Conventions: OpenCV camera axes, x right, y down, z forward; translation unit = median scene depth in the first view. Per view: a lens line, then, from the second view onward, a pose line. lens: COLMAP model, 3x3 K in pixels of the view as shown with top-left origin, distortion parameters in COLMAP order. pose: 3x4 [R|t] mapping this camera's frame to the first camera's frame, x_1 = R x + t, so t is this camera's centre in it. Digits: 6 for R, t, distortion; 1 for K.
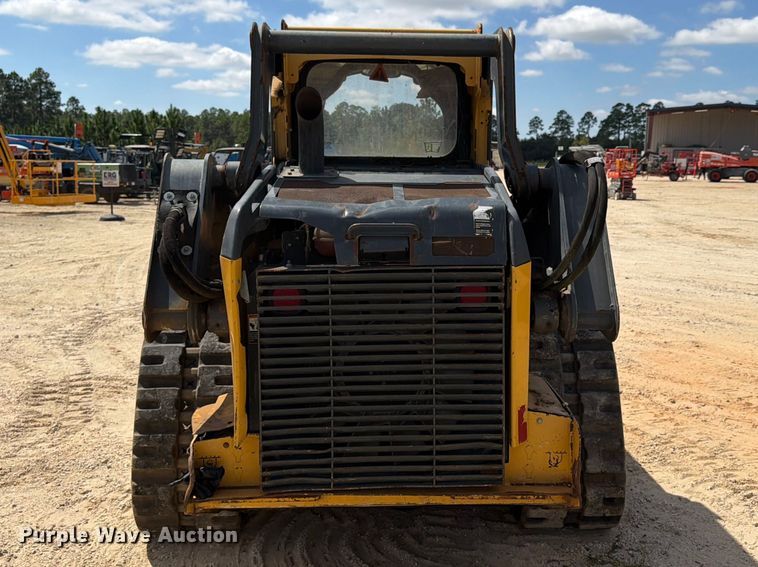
lens RADIAL K [[816.0, 0, 410.1], [0, 816.0, 254.0], [0, 0, 1]] dist [0.018127, 0.000000]
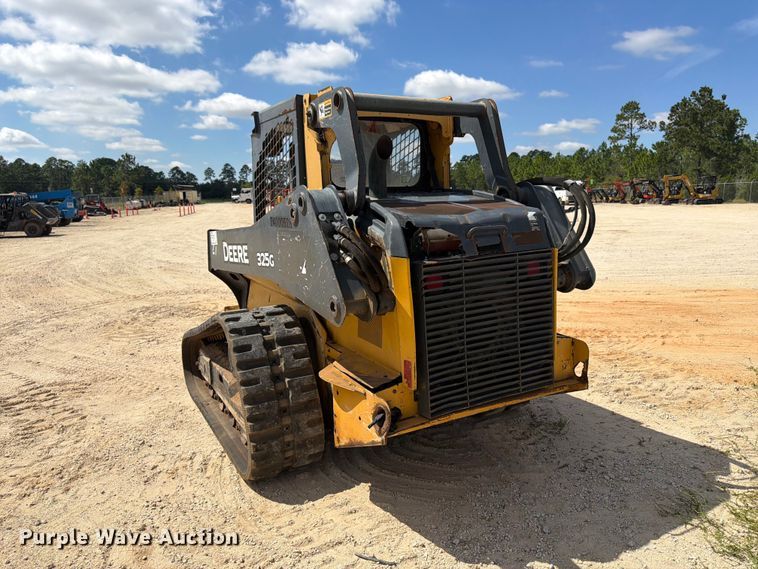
lens RADIAL K [[541.1, 0, 383.9], [0, 541.1, 269.7], [0, 0, 1]] dist [0.021565, -0.028583]
pose [[0.894528, -0.090640, 0.437727, -0.367980], [0.082186, 0.995882, 0.038265, -0.006596], [-0.439393, 0.001746, 0.898293, 0.104040]]
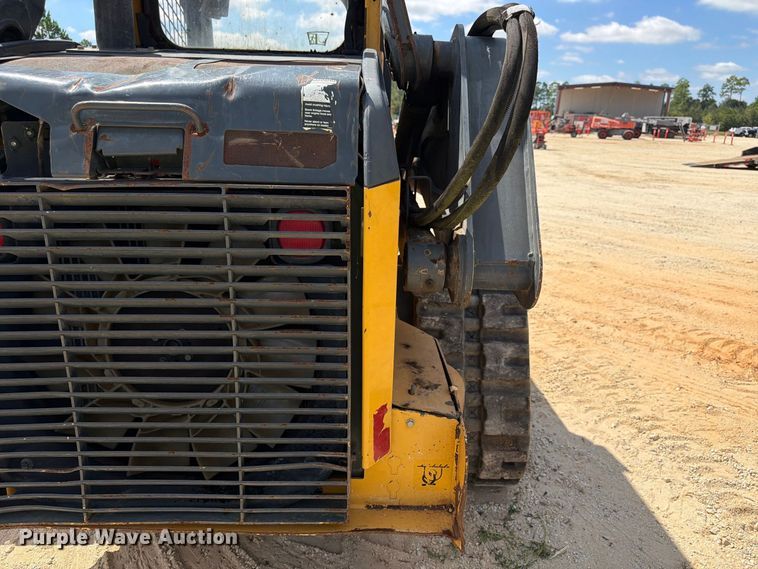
lens RADIAL K [[541.1, 0, 375.7], [0, 541.1, 278.8], [0, 0, 1]] dist [0.021565, -0.028583]
pose [[0.999460, 0.026523, -0.019395, 0.080955], [-0.022874, 0.985386, 0.168793, 0.008004], [0.023589, -0.168258, 0.985461, 0.346861]]
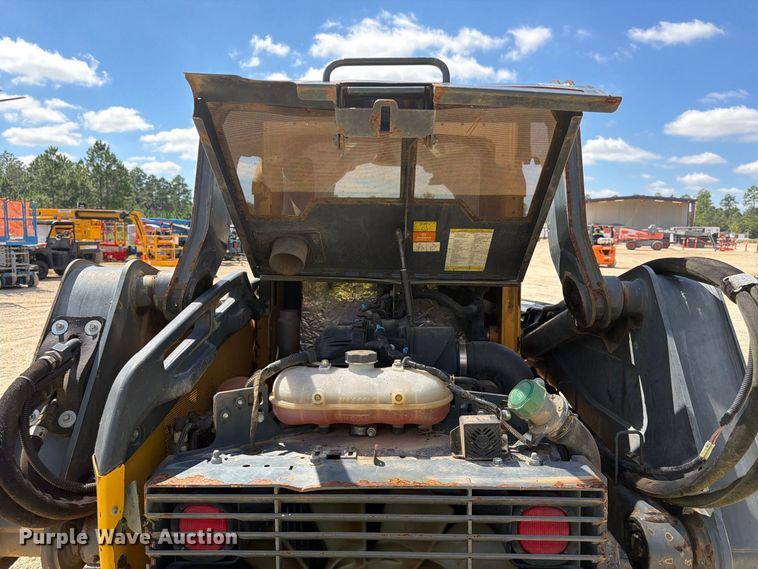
lens RADIAL K [[541.1, 0, 374.9], [0, 541.1, 271.2], [0, 0, 1]] dist [0.021565, -0.028583]
pose [[0.997063, 0.006739, -0.076288, -0.004706], [-0.010173, 0.998948, -0.044717, -0.060686], [0.075906, 0.045361, 0.996083, 0.357219]]
